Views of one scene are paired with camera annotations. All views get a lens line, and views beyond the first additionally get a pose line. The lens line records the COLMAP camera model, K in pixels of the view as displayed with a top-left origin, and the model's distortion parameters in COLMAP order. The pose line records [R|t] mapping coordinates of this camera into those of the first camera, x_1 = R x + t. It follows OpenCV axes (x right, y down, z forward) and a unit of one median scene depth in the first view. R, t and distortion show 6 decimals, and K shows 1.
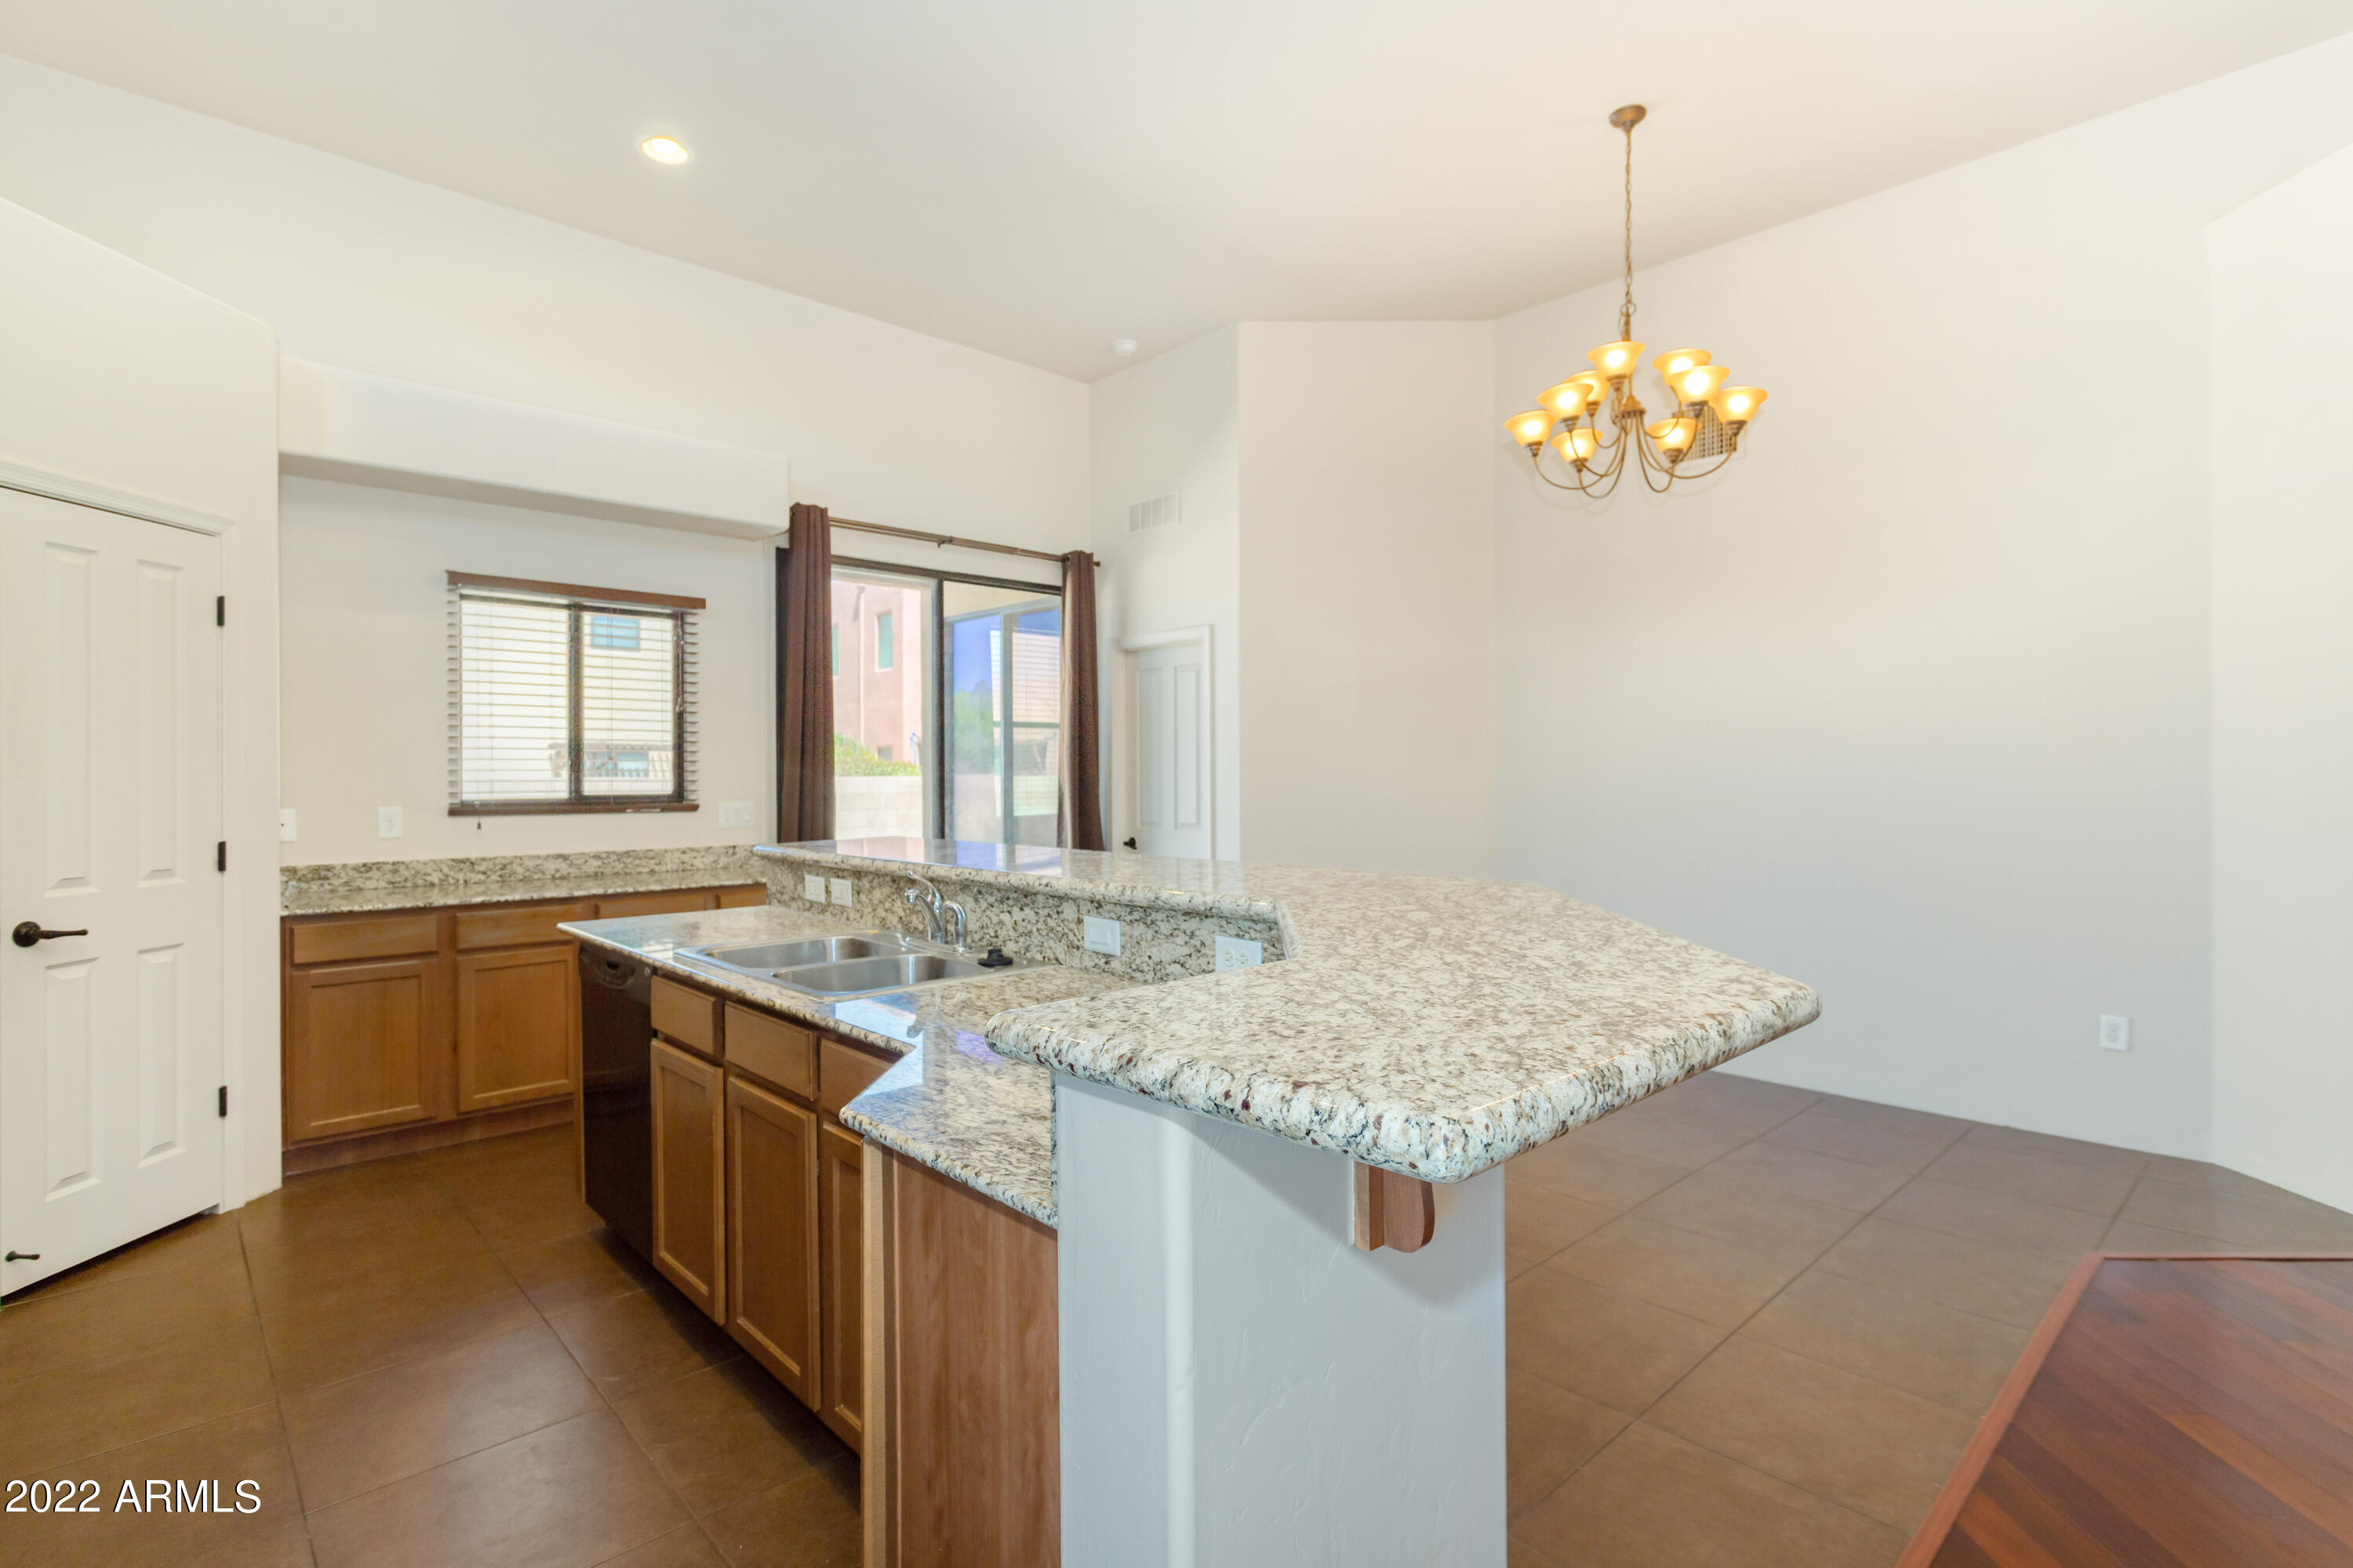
lens RADIAL K [[1110.7, 0, 1179.2], [0, 1110.7, 766.2], [0, 0, 1]] dist [-0.000363, 0.001548]
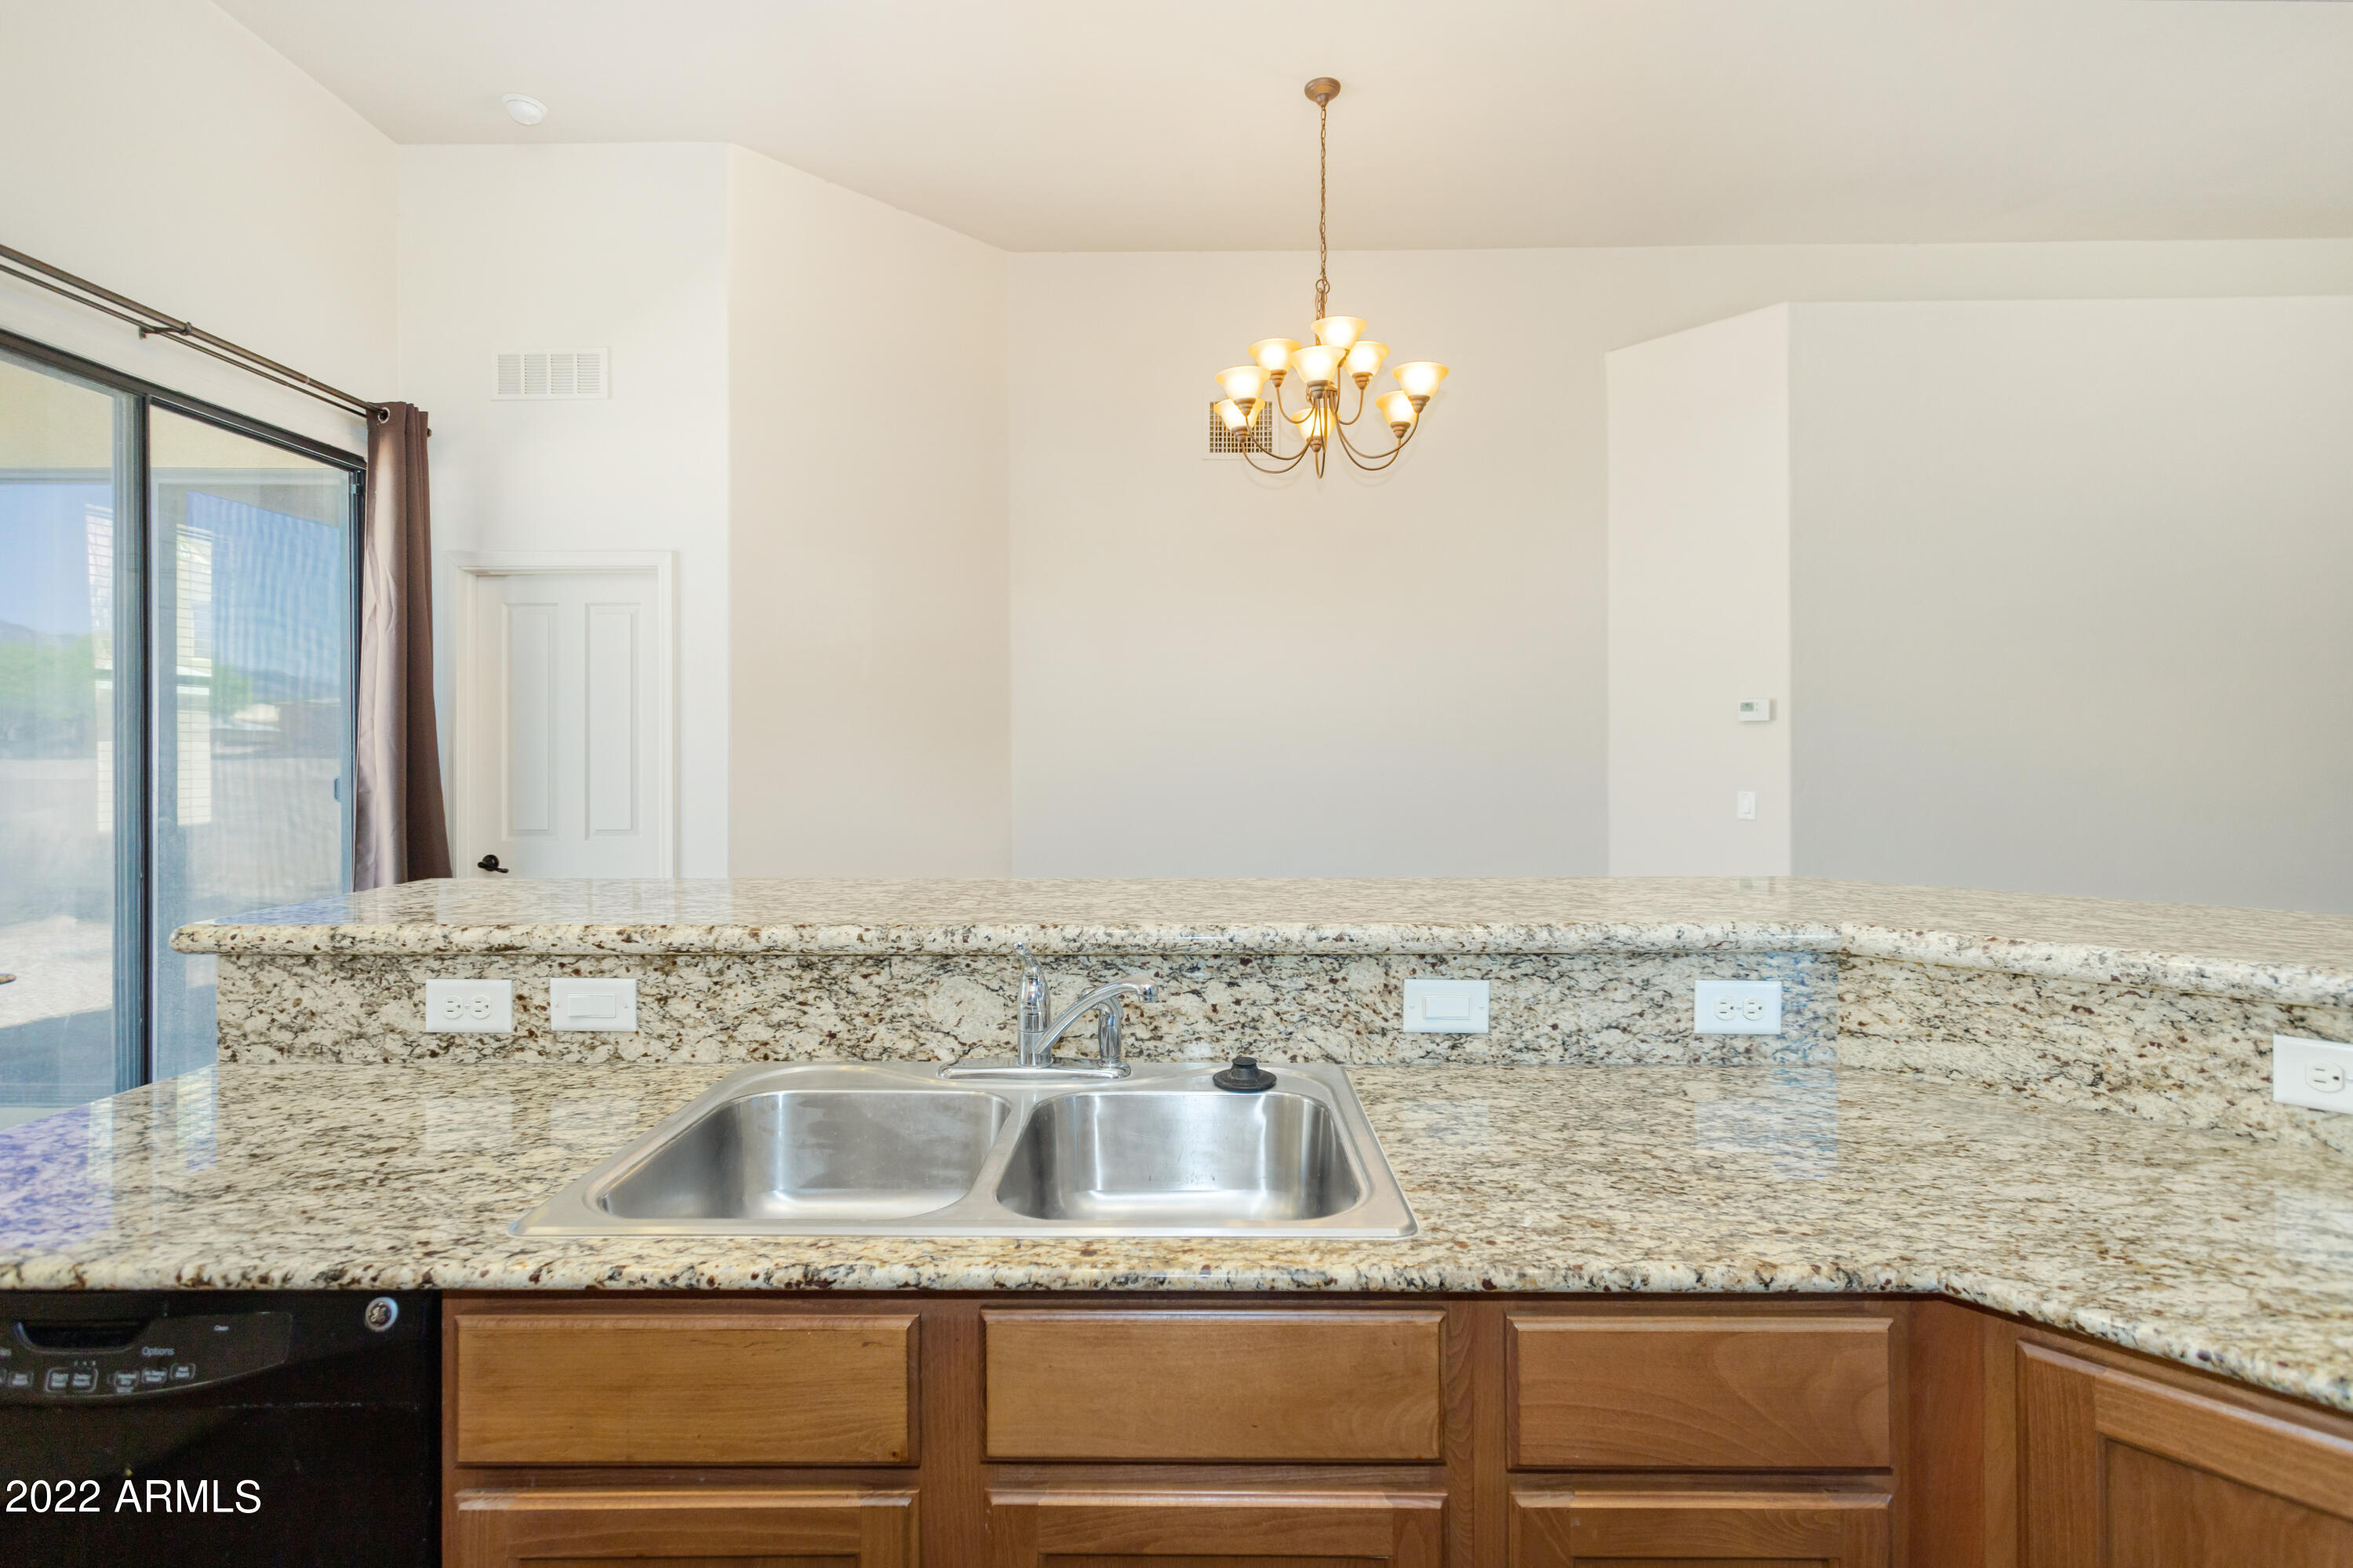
lens RADIAL K [[1110.7, 0, 1179.2], [0, 1110.7, 766.2], [0, 0, 1]] dist [-0.000363, 0.001548]
pose [[0.694908, -0.003441, 0.719090, -0.318715], [-0.005027, 0.999941, 0.009644, 0.003374], [-0.719081, -0.010317, 0.694850, 0.328066]]
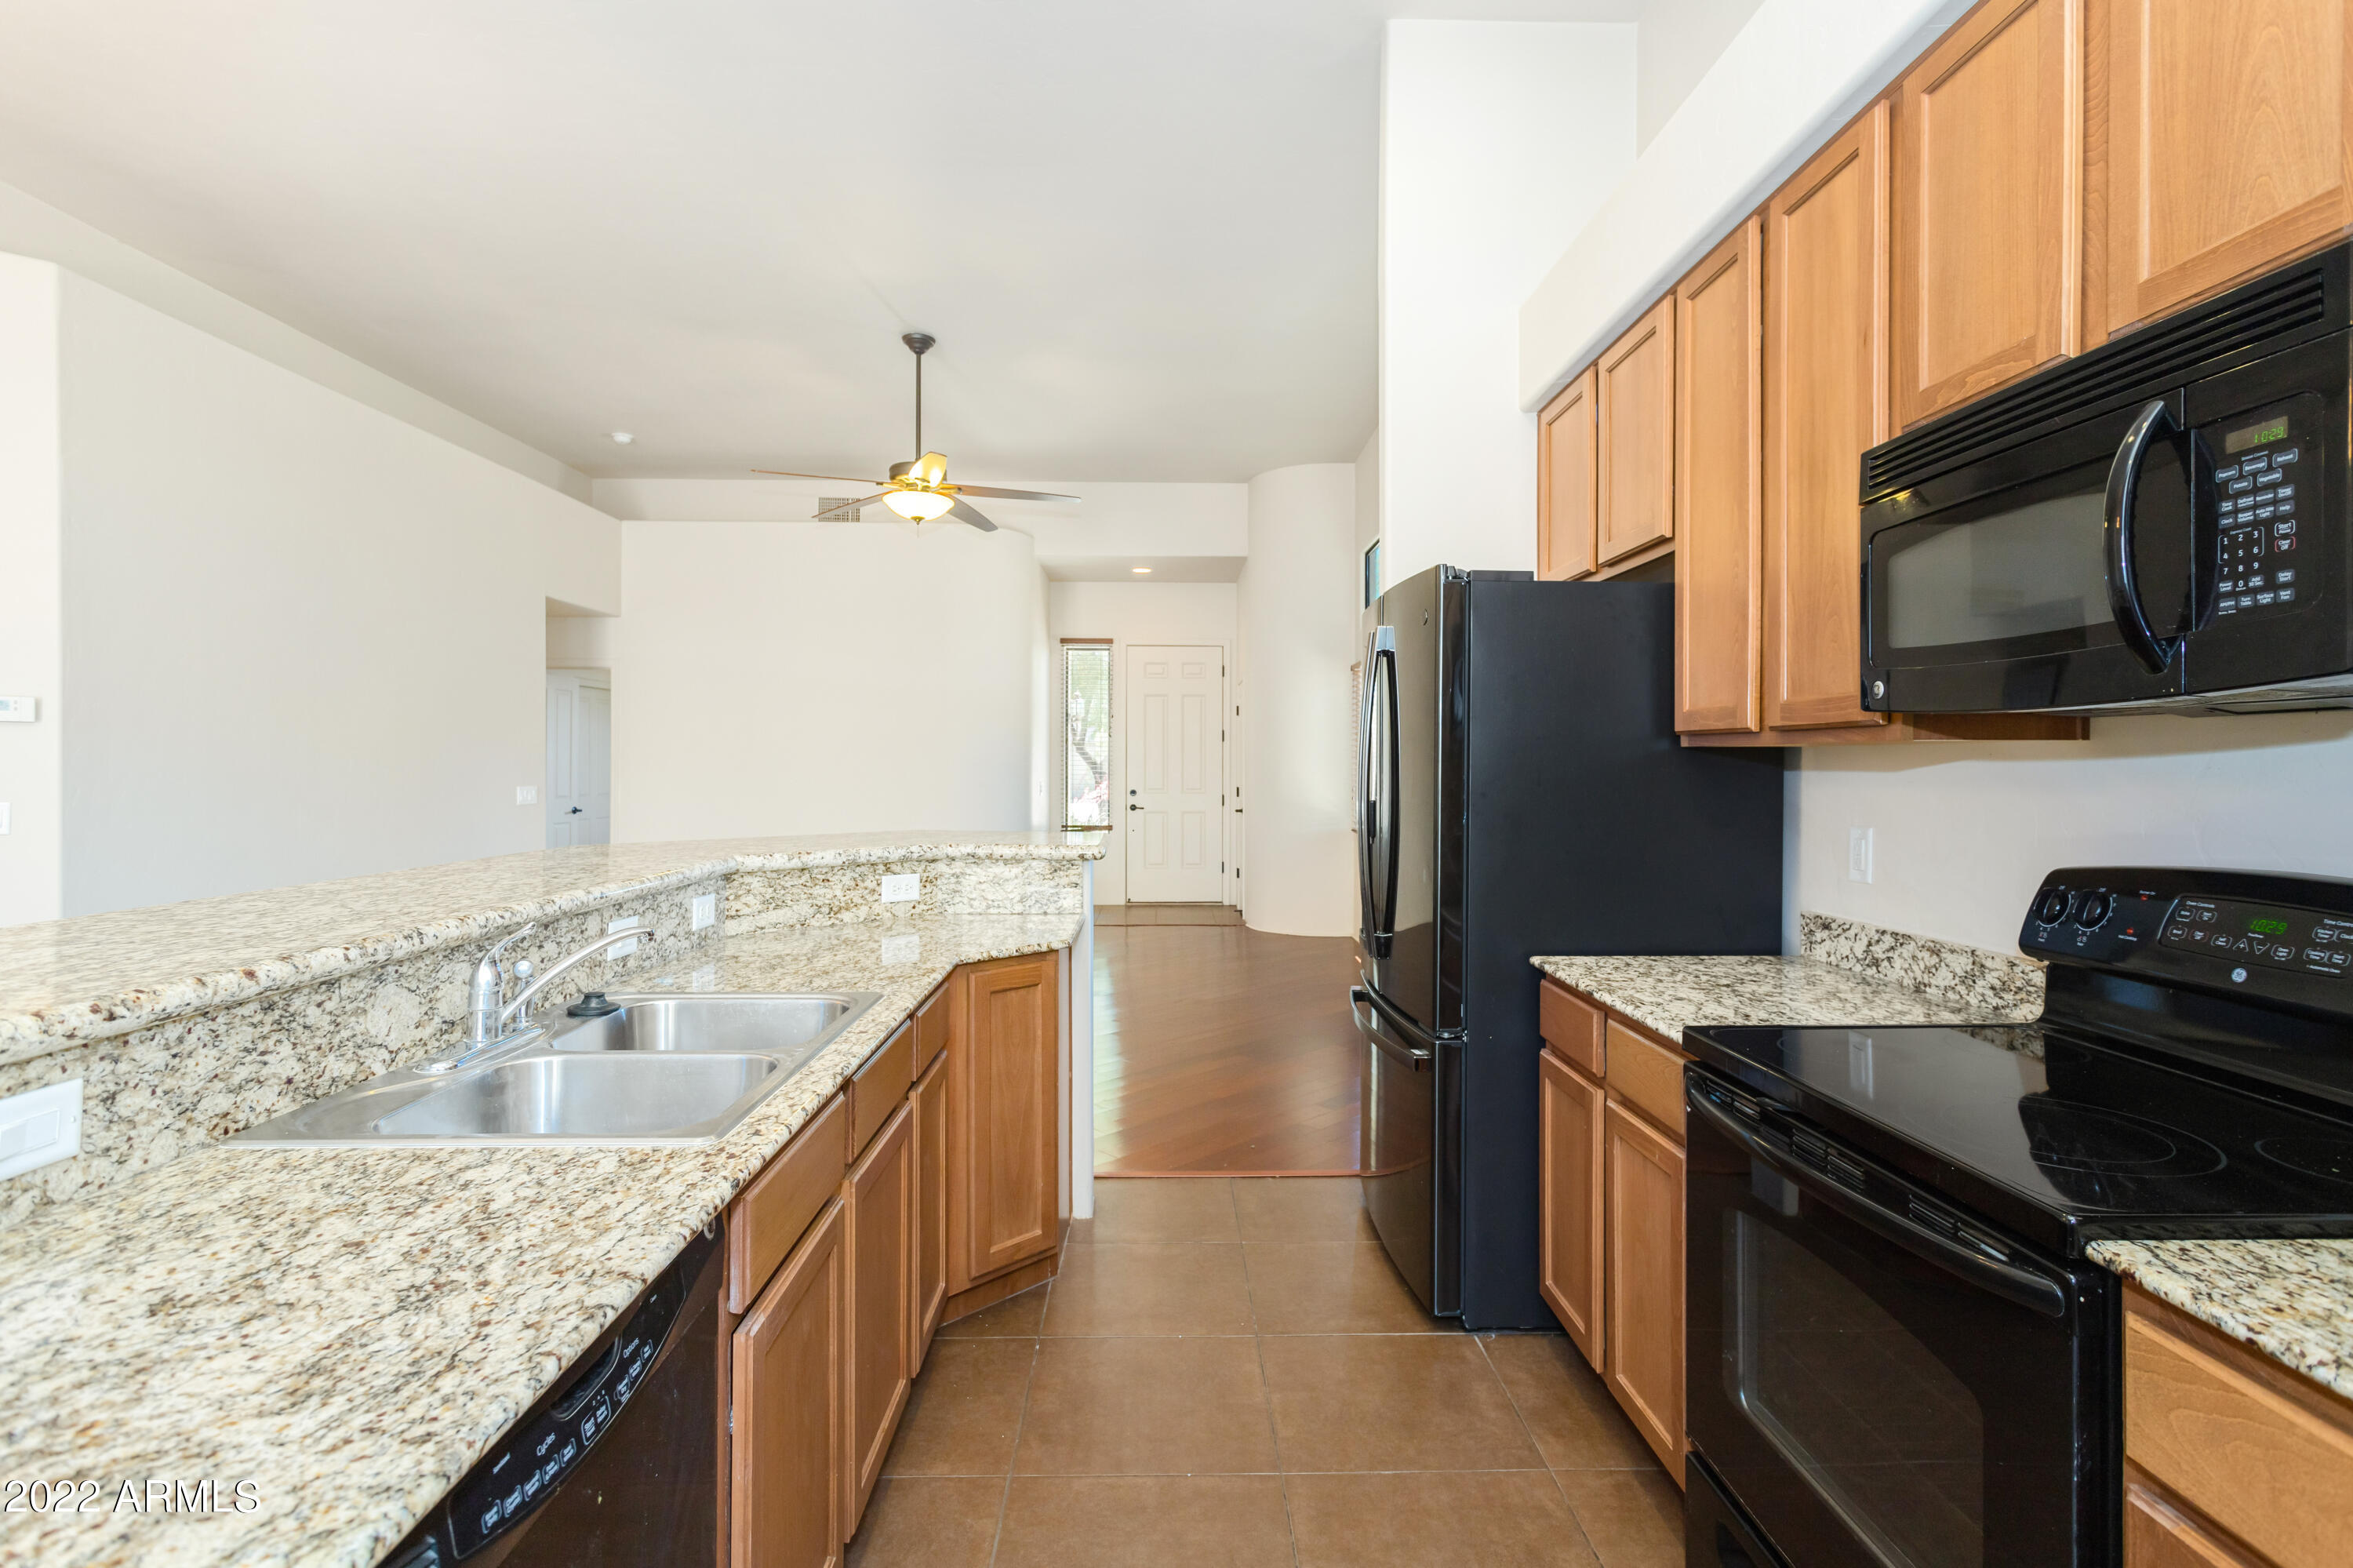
lens RADIAL K [[1128.5, 0, 1168.7], [0, 1128.5, 762.8], [0, 0, 1]] dist [0.004073, 0.001079]
pose [[-0.734847, 0.001689, 0.678231, -0.516231], [-0.004283, 0.999965, -0.007130, 0.005571], [-0.678219, -0.008144, -0.734814, 0.685259]]
